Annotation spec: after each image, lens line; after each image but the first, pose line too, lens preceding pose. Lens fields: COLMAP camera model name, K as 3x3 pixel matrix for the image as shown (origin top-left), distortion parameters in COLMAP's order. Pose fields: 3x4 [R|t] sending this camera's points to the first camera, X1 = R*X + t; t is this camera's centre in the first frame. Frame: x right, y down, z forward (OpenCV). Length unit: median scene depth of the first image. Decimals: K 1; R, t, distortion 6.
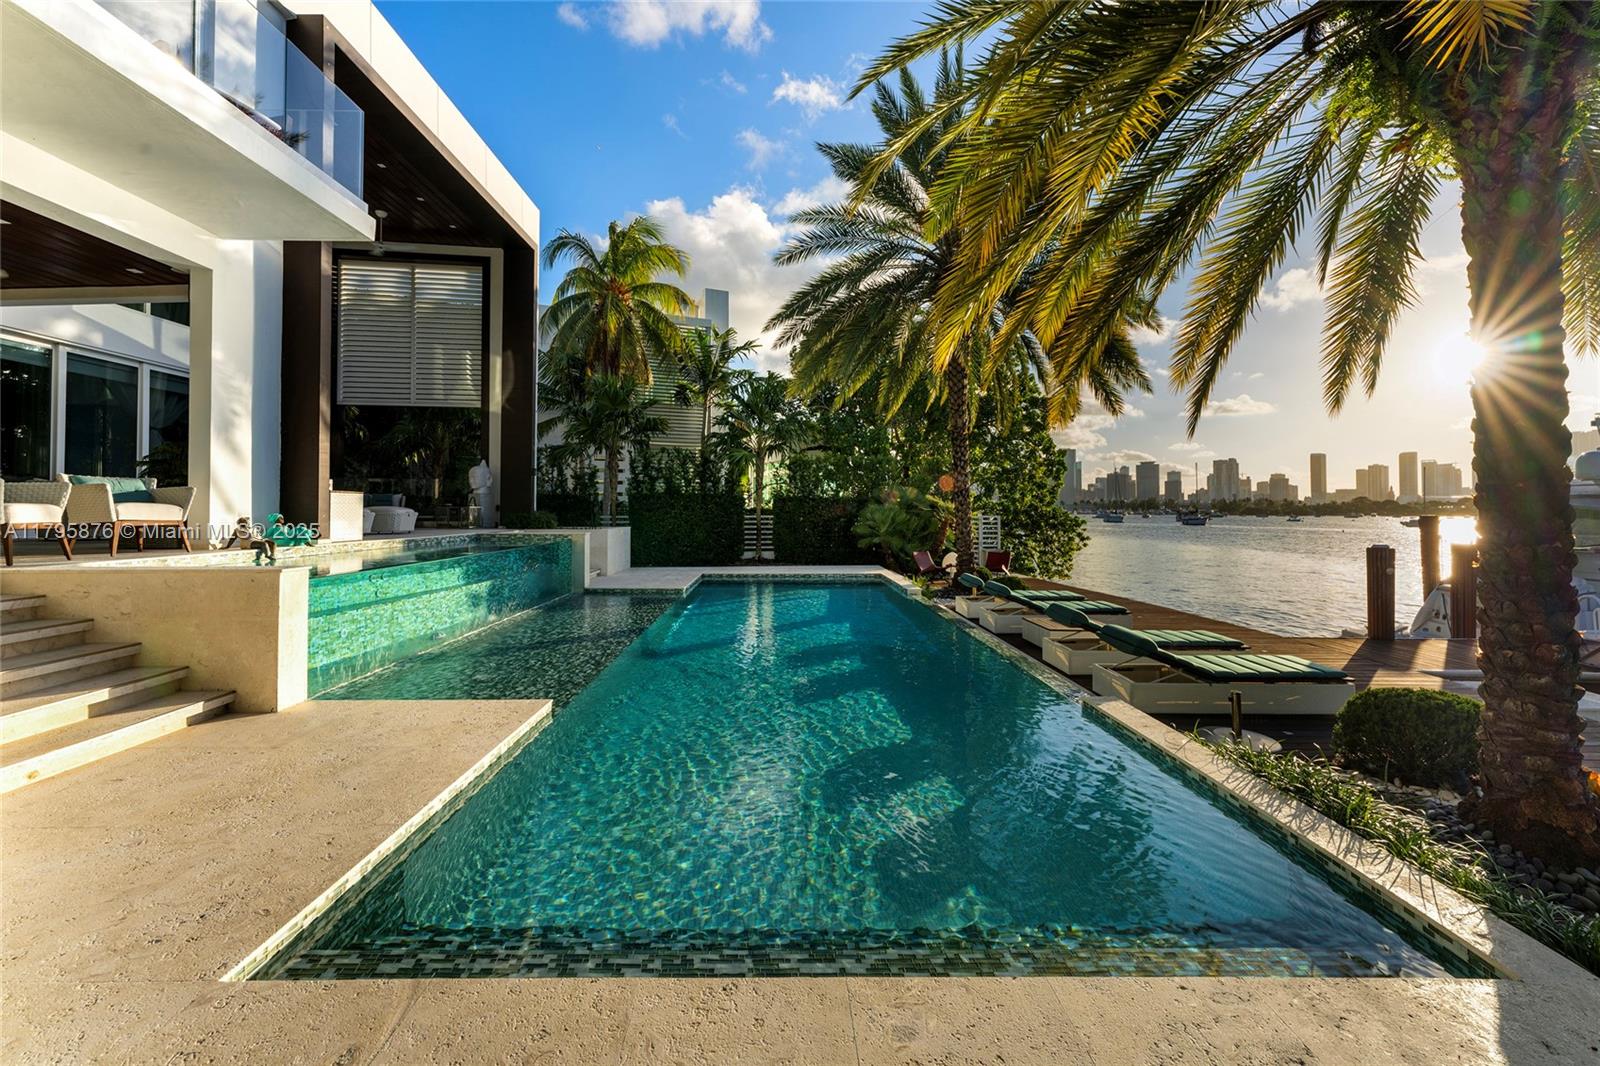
lens RADIAL K [[644.6, 0, 790.4], [0, 644.6, 541.1], [0, 0, 1]] dist [-0.003360, 0.000880]
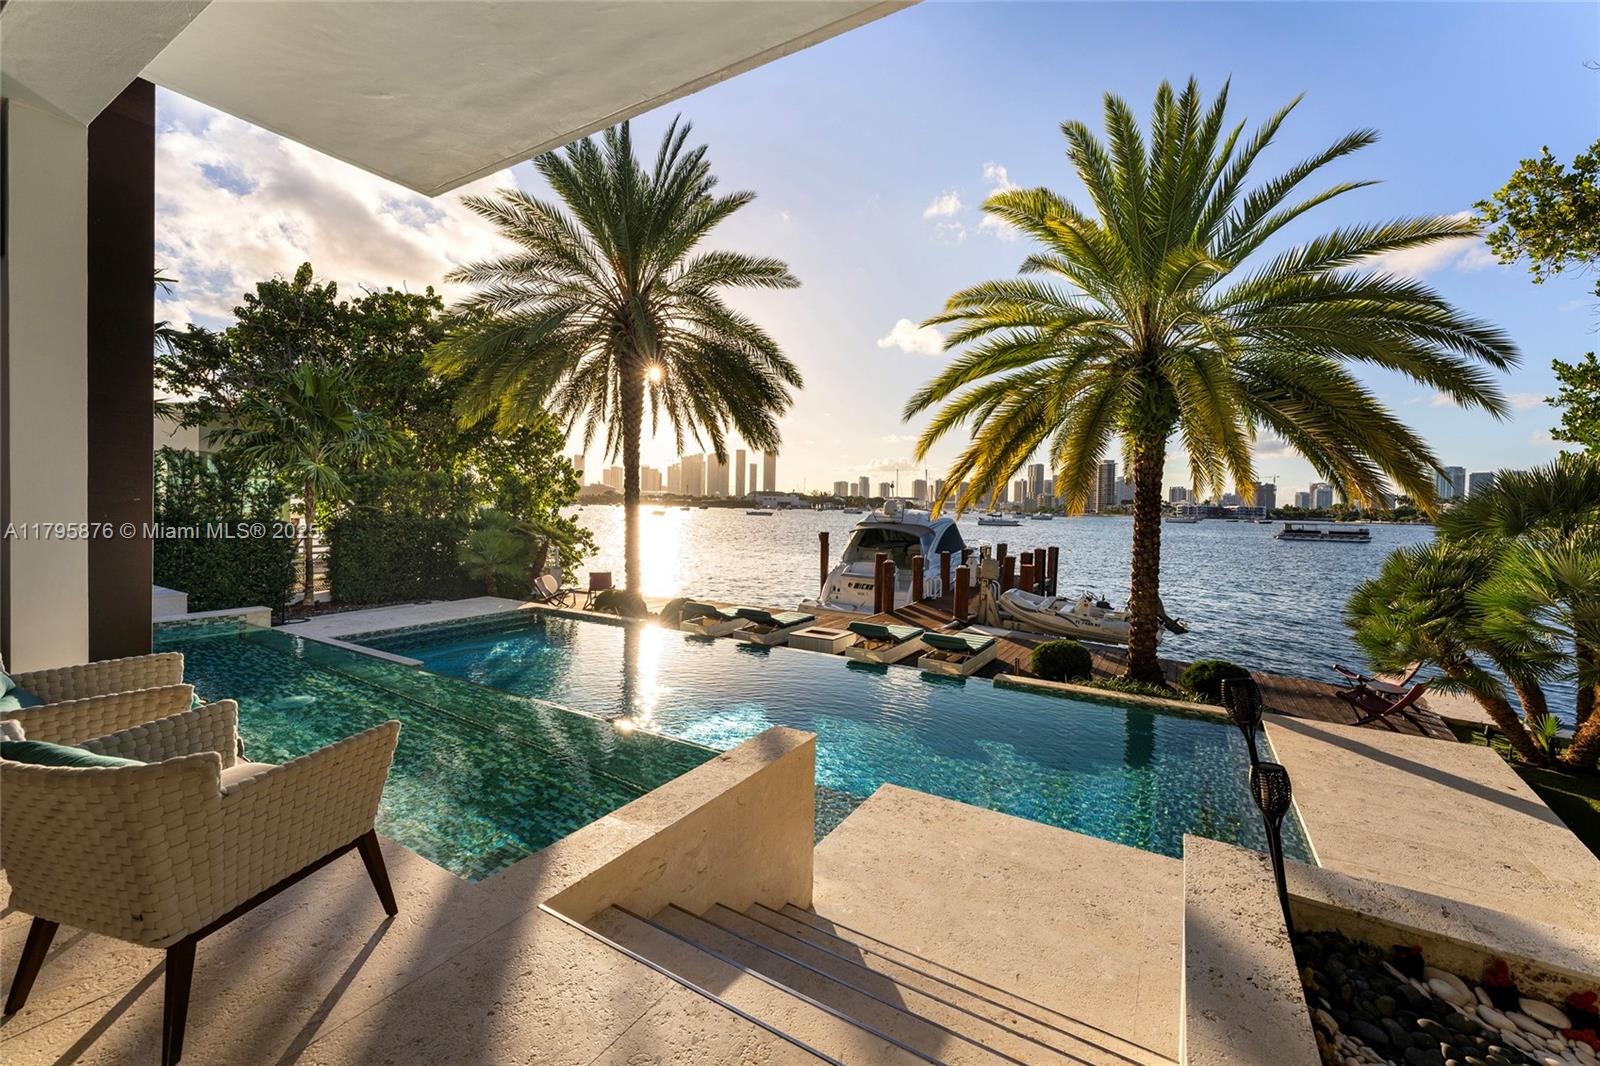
lens RADIAL K [[644.6, 0, 792.5], [0, 644.6, 524.1], [0, 0, 1]] dist [-0.003360, 0.000880]
pose [[0.534740, -0.016524, 0.844855, -0.296821], [0.022534, 0.999732, 0.005291, -0.044762], [-0.844716, 0.016209, 0.534969, 0.113778]]
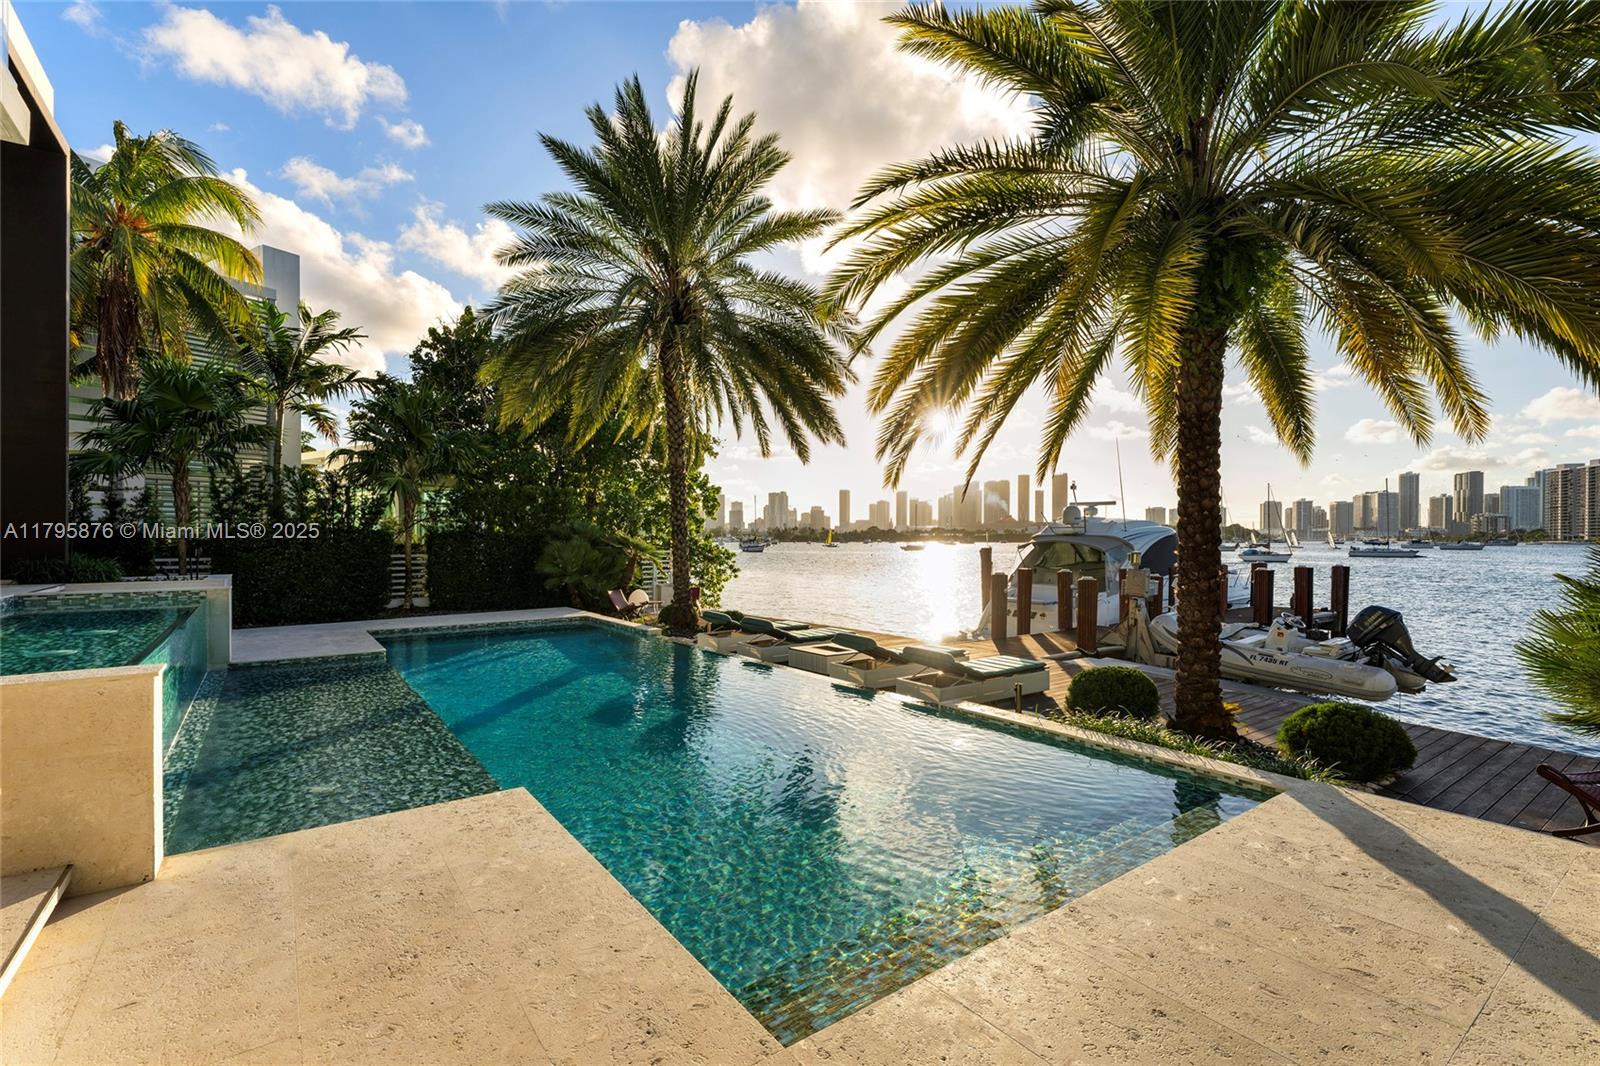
lens RADIAL K [[713.6, 0, 783.8], [0, 713.6, 557.0], [0, 0, 1]] dist [-0.000754, -0.000361]
pose [[0.824429, -0.018214, 0.565672, -0.131711], [0.031067, 0.999431, -0.013098, -0.007943], [-0.565112, 0.028372, 0.824526, 0.001169]]
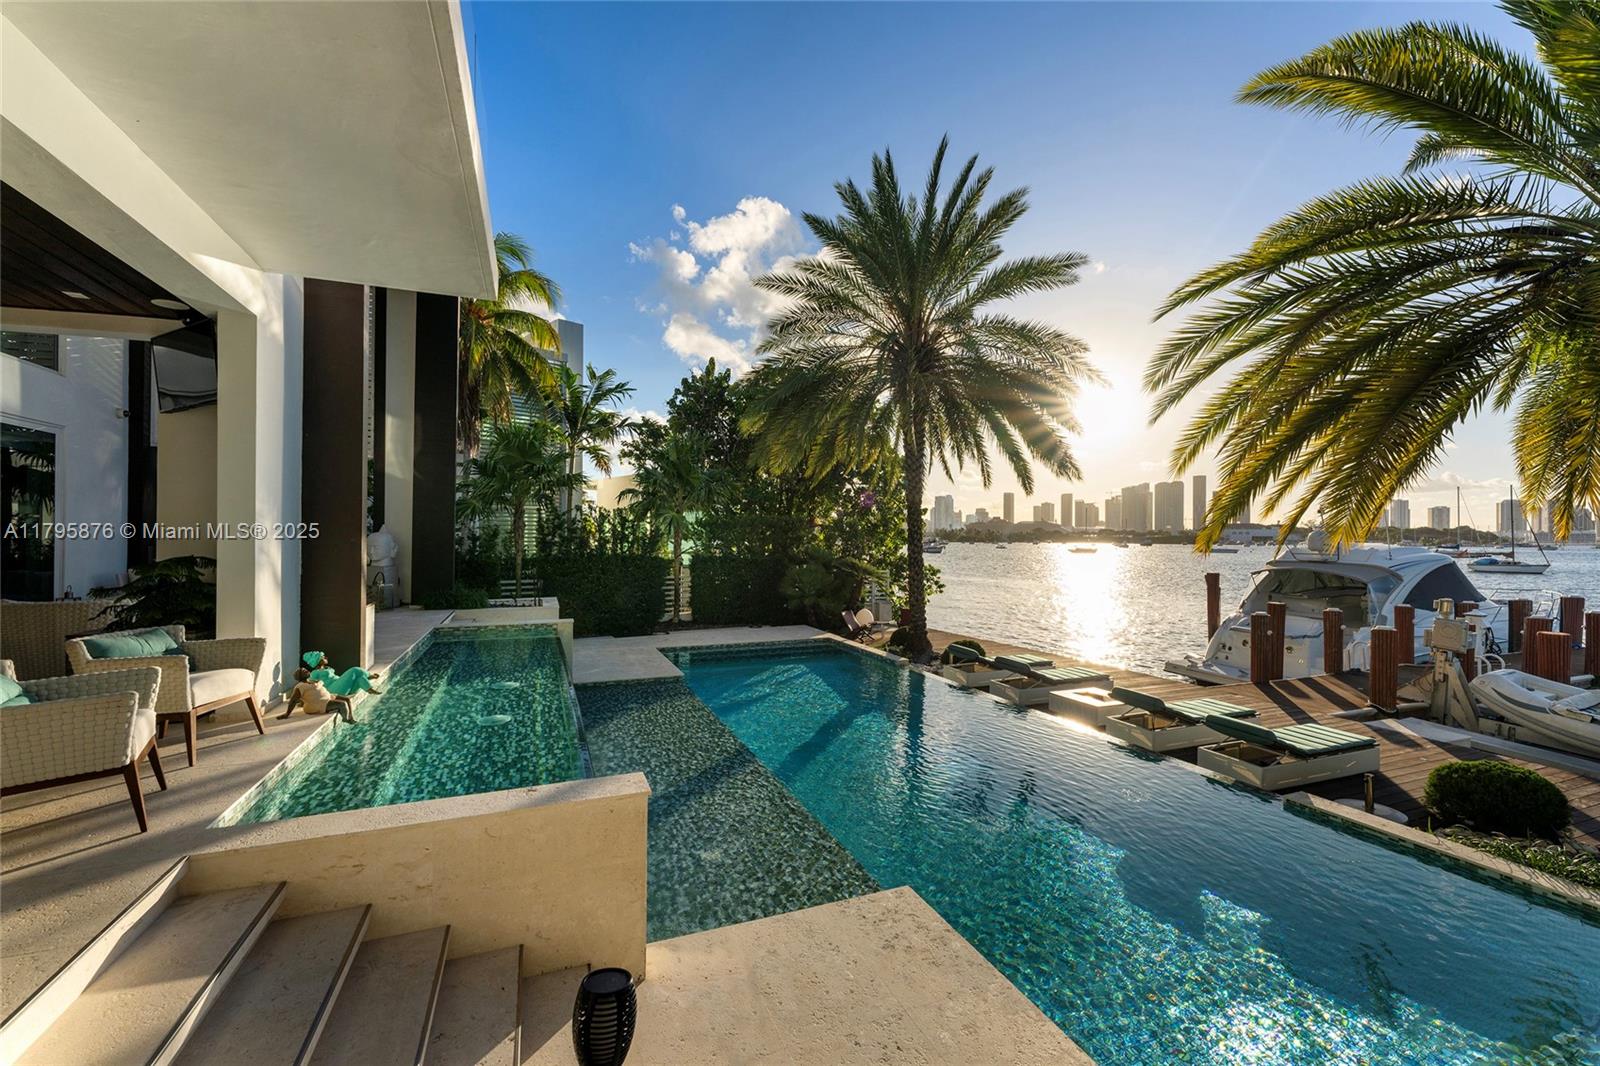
lens RADIAL K [[644.6, 0, 787.6], [0, 644.6, 539.9], [0, 0, 1]] dist [-0.003360, 0.000880]
pose [[0.937149, 0.000994, 0.348928, -0.178075], [0.014283, 0.999049, -0.041206, -0.041336], [-0.348637, 0.043600, 0.936243, 0.045033]]
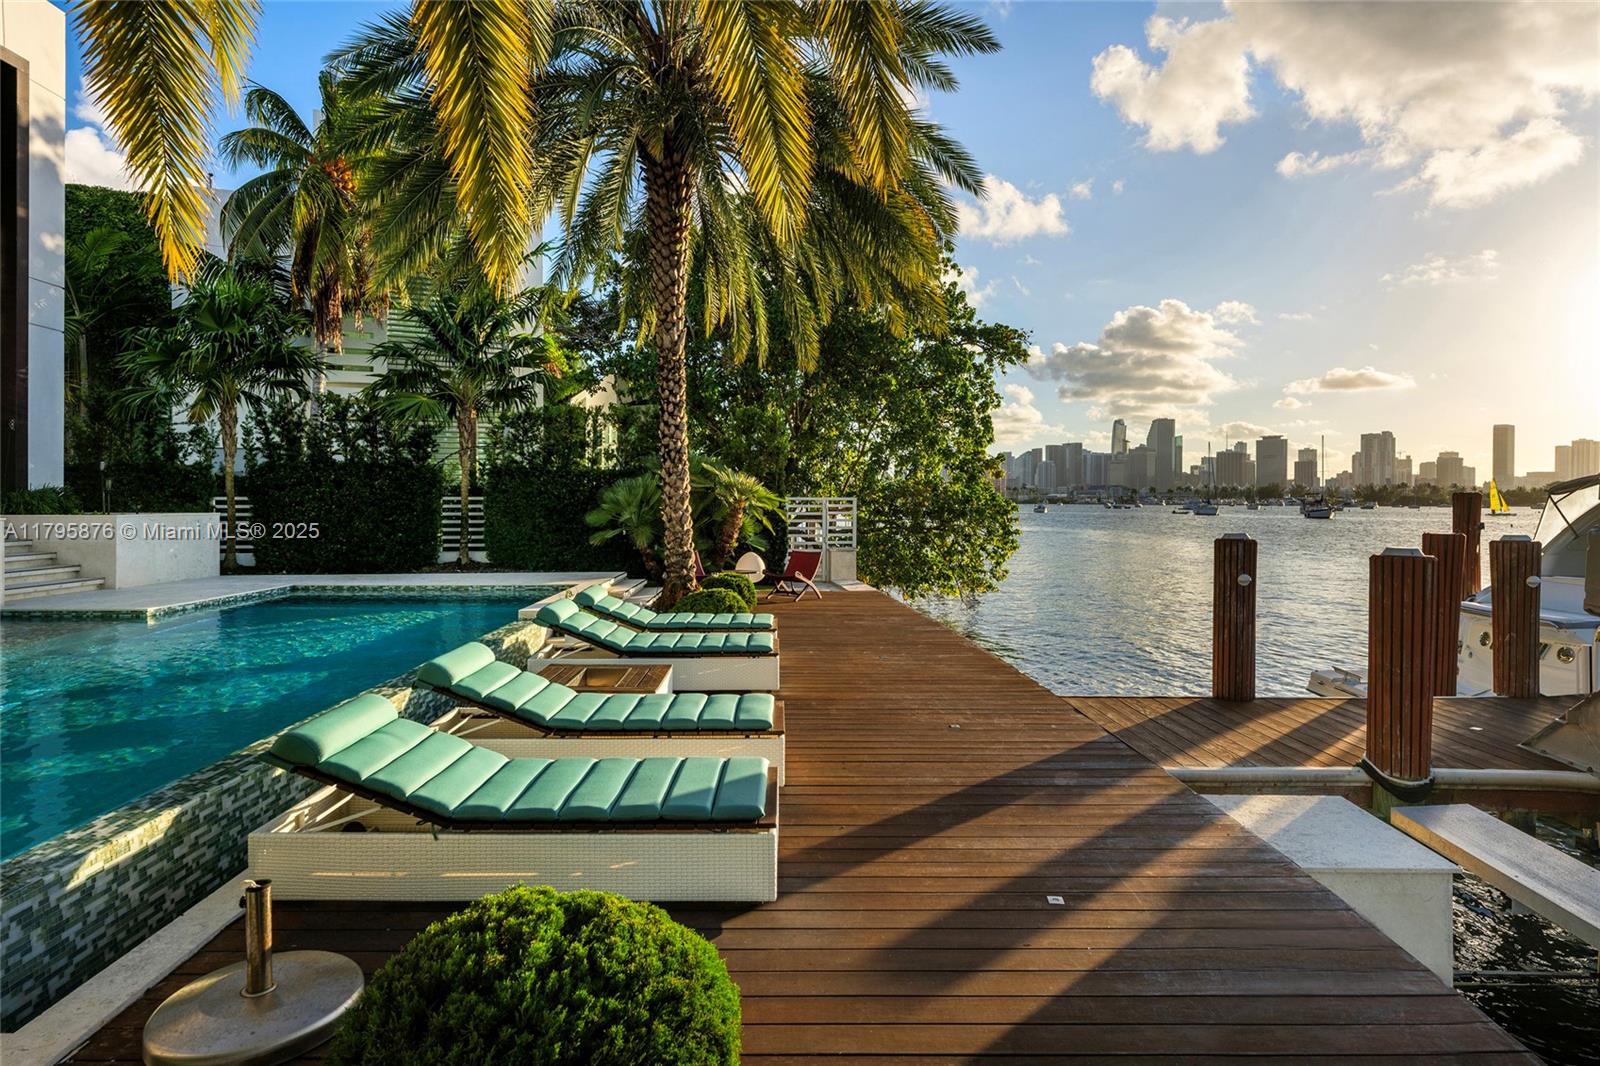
lens RADIAL K [[834.4, 0, 784.7], [0, 834.4, 547.5], [0, 0, 1]] dist [0.002037, 0.000456]
pose [[0.999743, 0.000674, -0.022668, 0.234821], [-0.000480, 0.999963, 0.008540, 0.003712], [0.022673, -0.008527, 0.999707, 0.121836]]
